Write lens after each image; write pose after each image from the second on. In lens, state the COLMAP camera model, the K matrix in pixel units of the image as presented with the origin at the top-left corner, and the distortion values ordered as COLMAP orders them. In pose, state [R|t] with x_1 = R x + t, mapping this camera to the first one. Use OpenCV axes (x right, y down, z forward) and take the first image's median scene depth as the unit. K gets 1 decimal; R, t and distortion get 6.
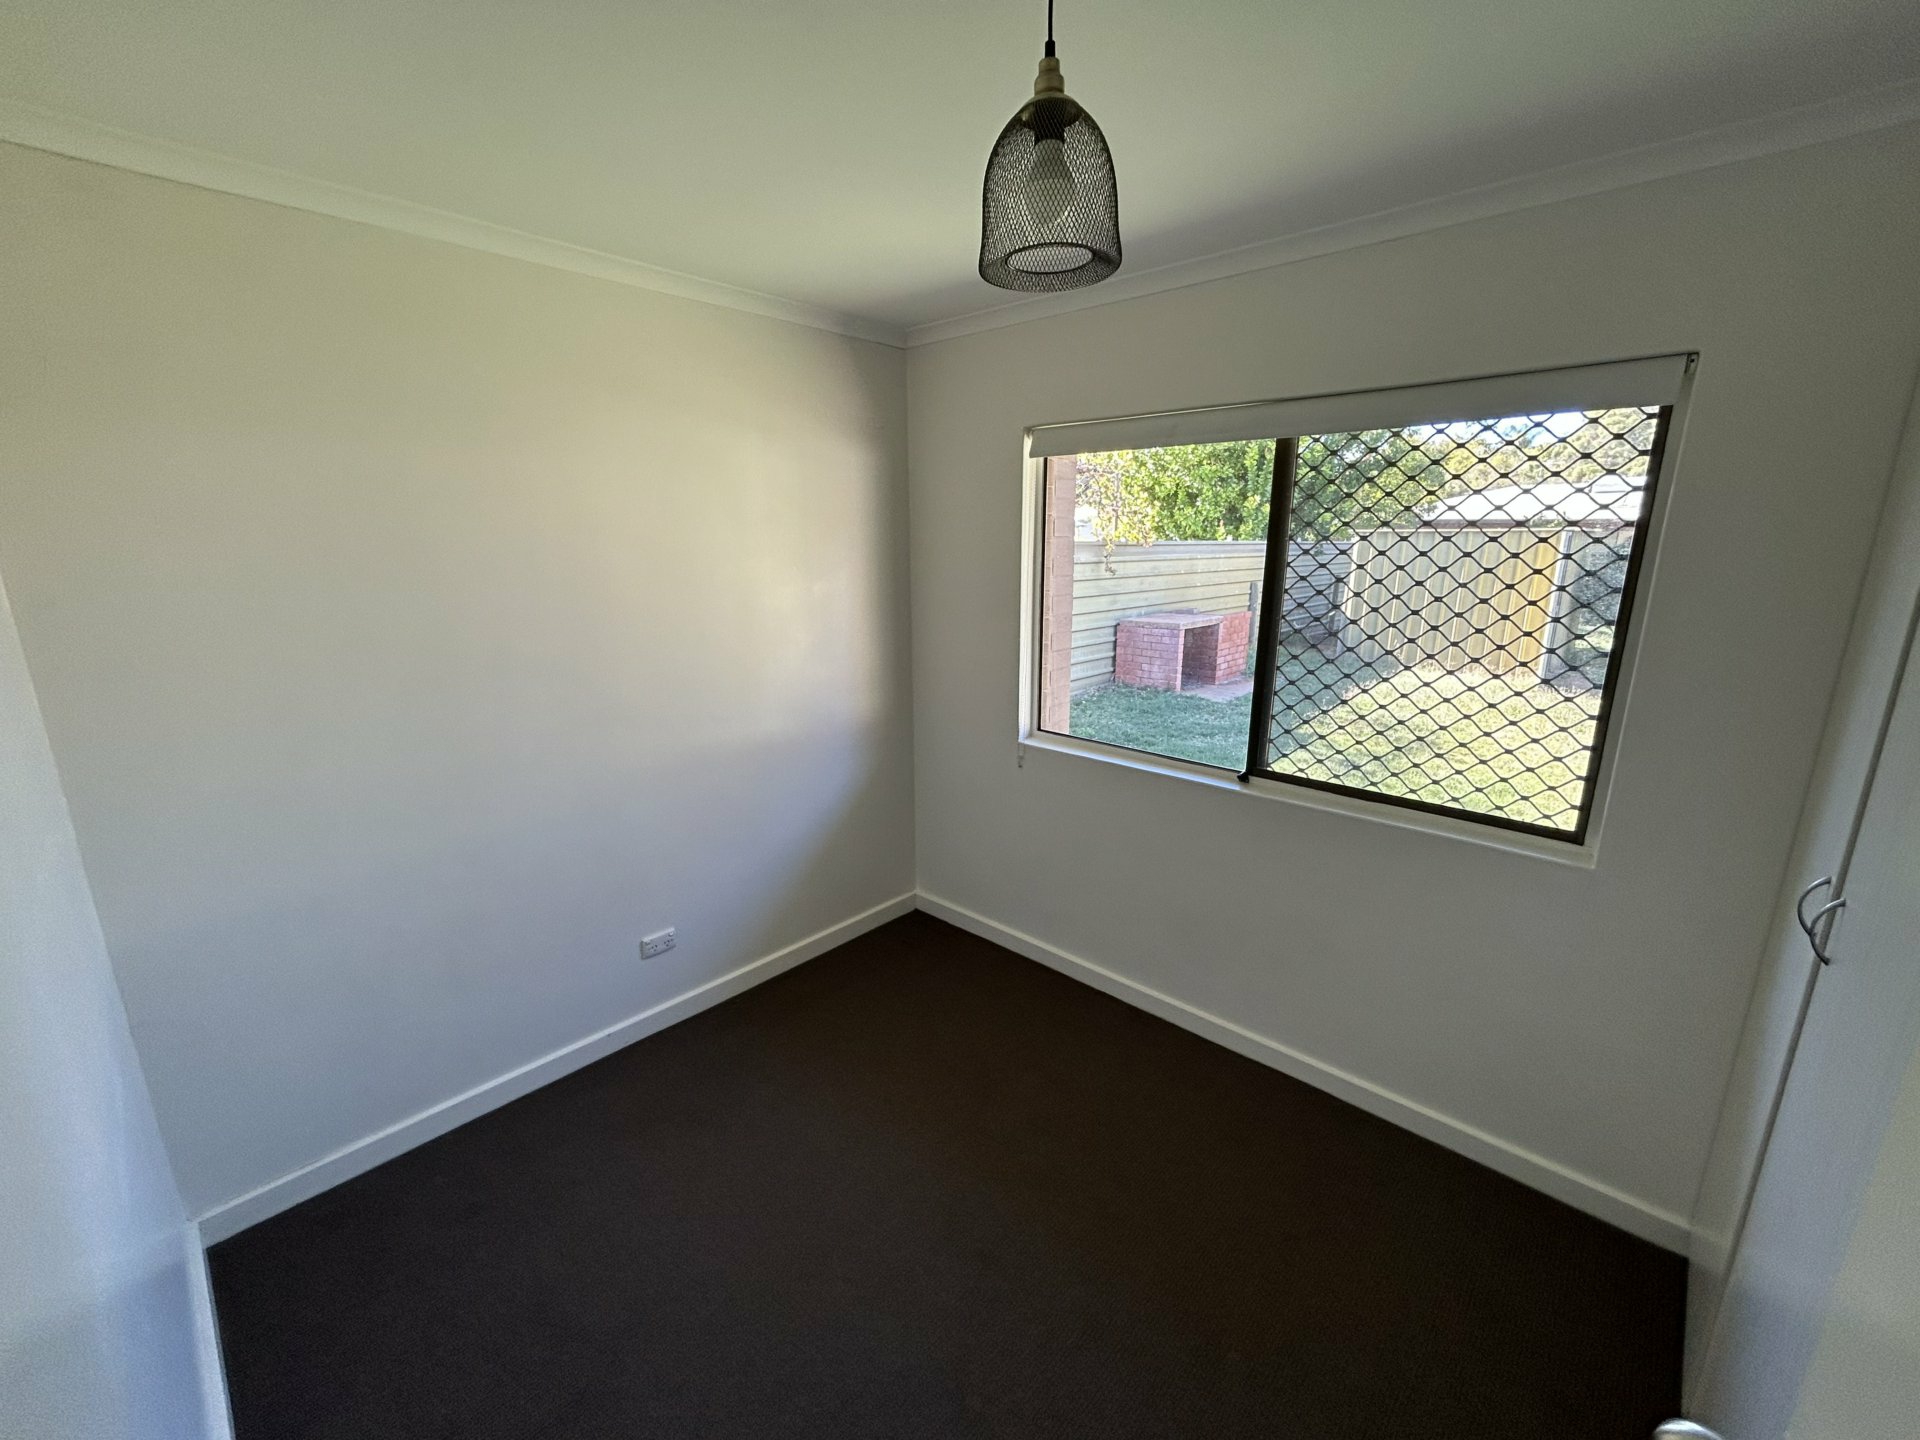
lens RADIAL K [[755.0, 0, 921.1], [0, 755.0, 693.7], [0, 0, 1]] dist [-0.003368, -0.000028]
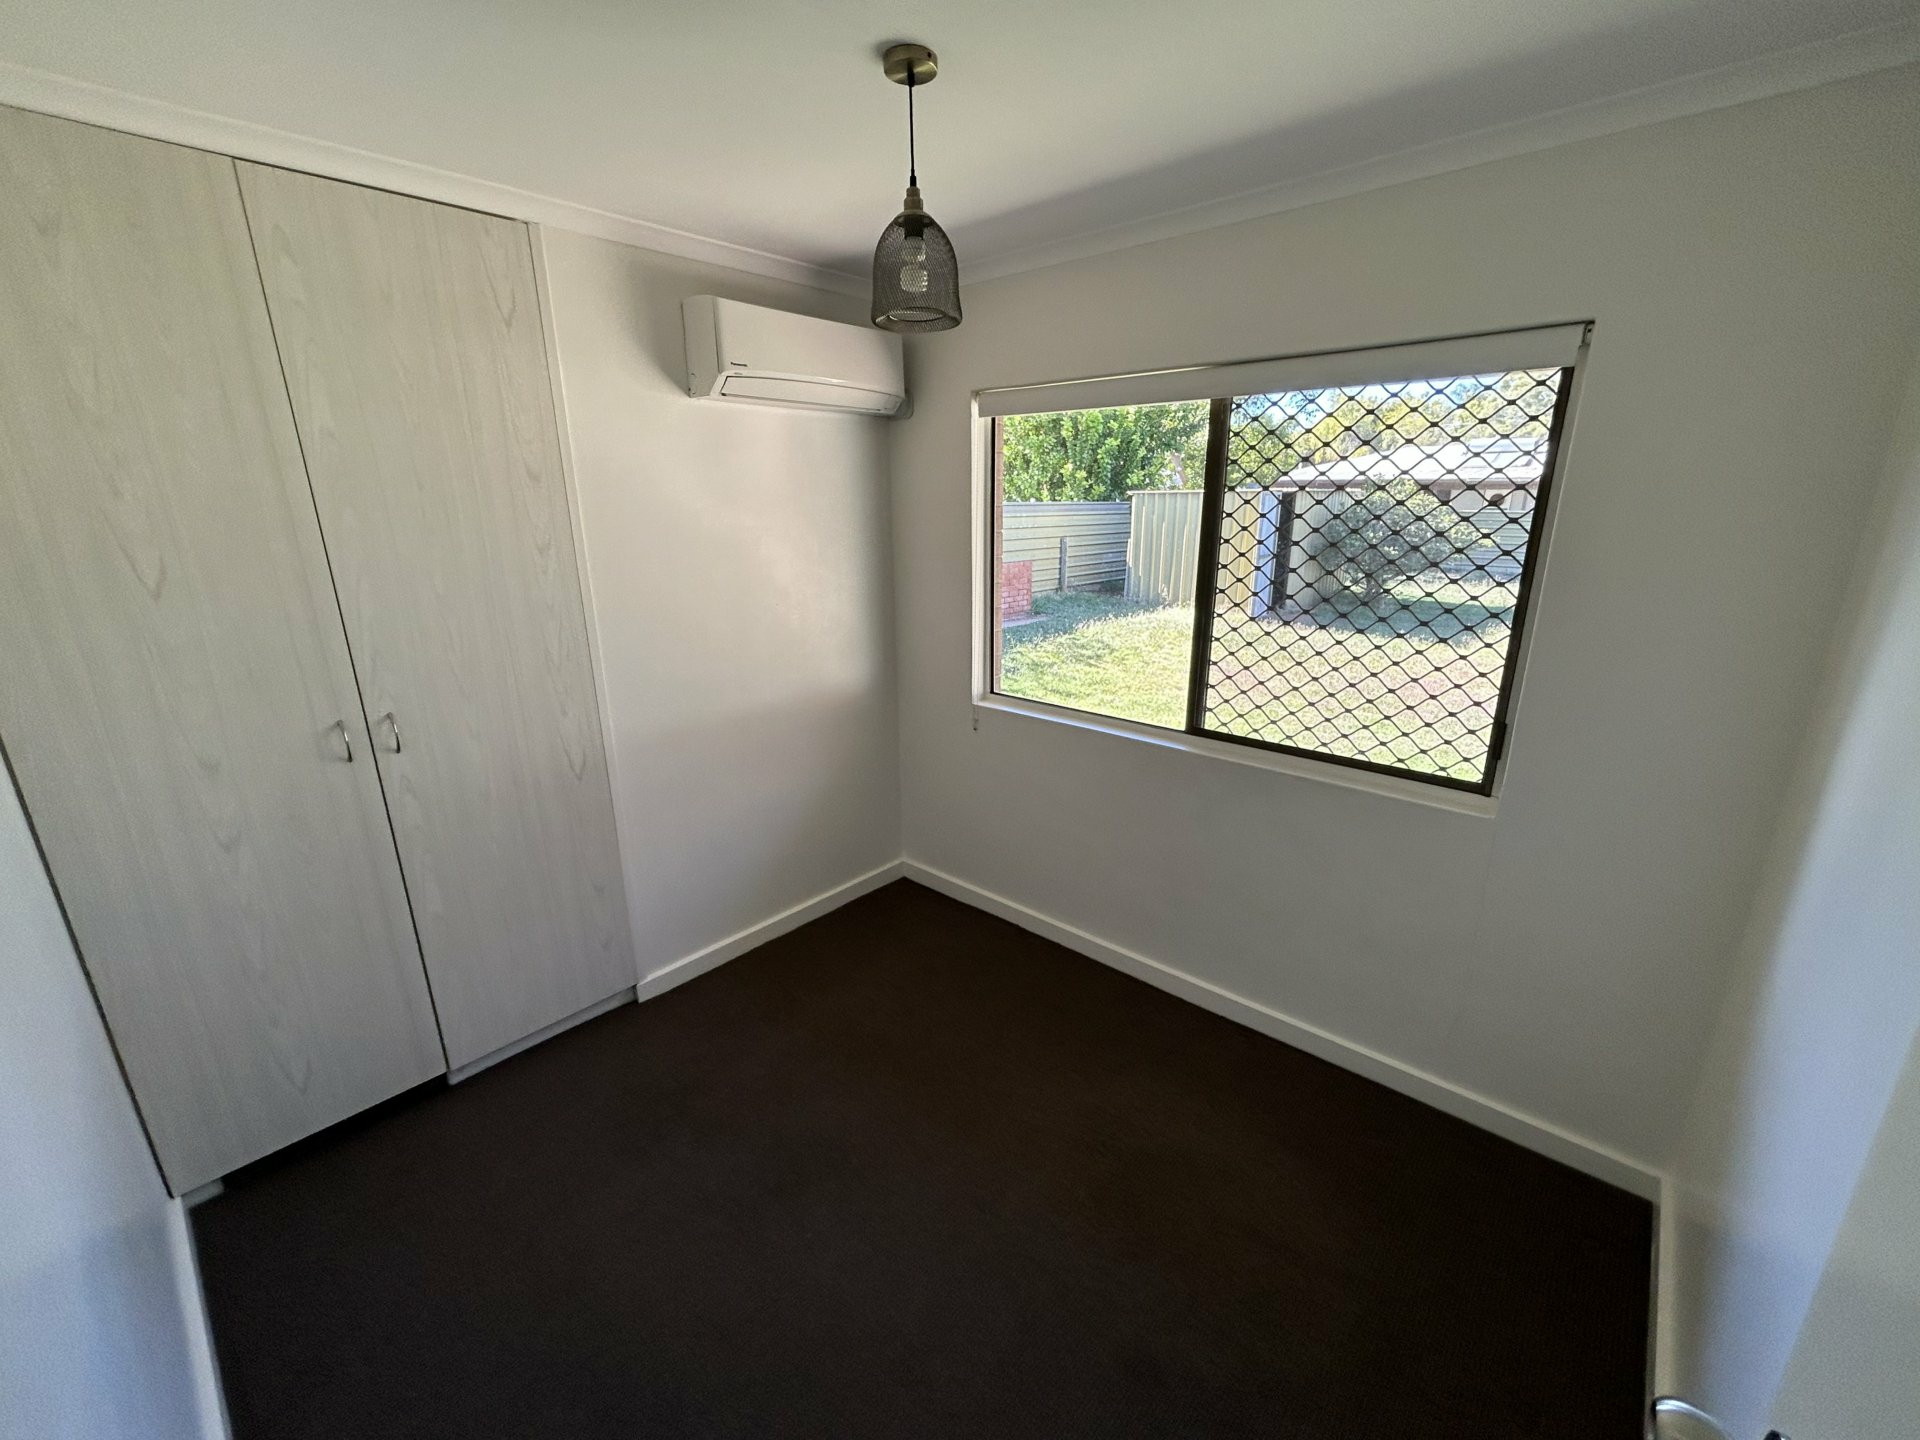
lens RADIAL K [[785.8, 0, 954.7], [0, 785.8, 731.2], [0, 0, 1]] dist [0.001314, -0.000090]
pose [[0.999242, -0.005286, 0.038572, 0.079608], [0.002057, 0.996524, 0.083275, 0.015177], [-0.038878, -0.083133, 0.995780, -0.074526]]
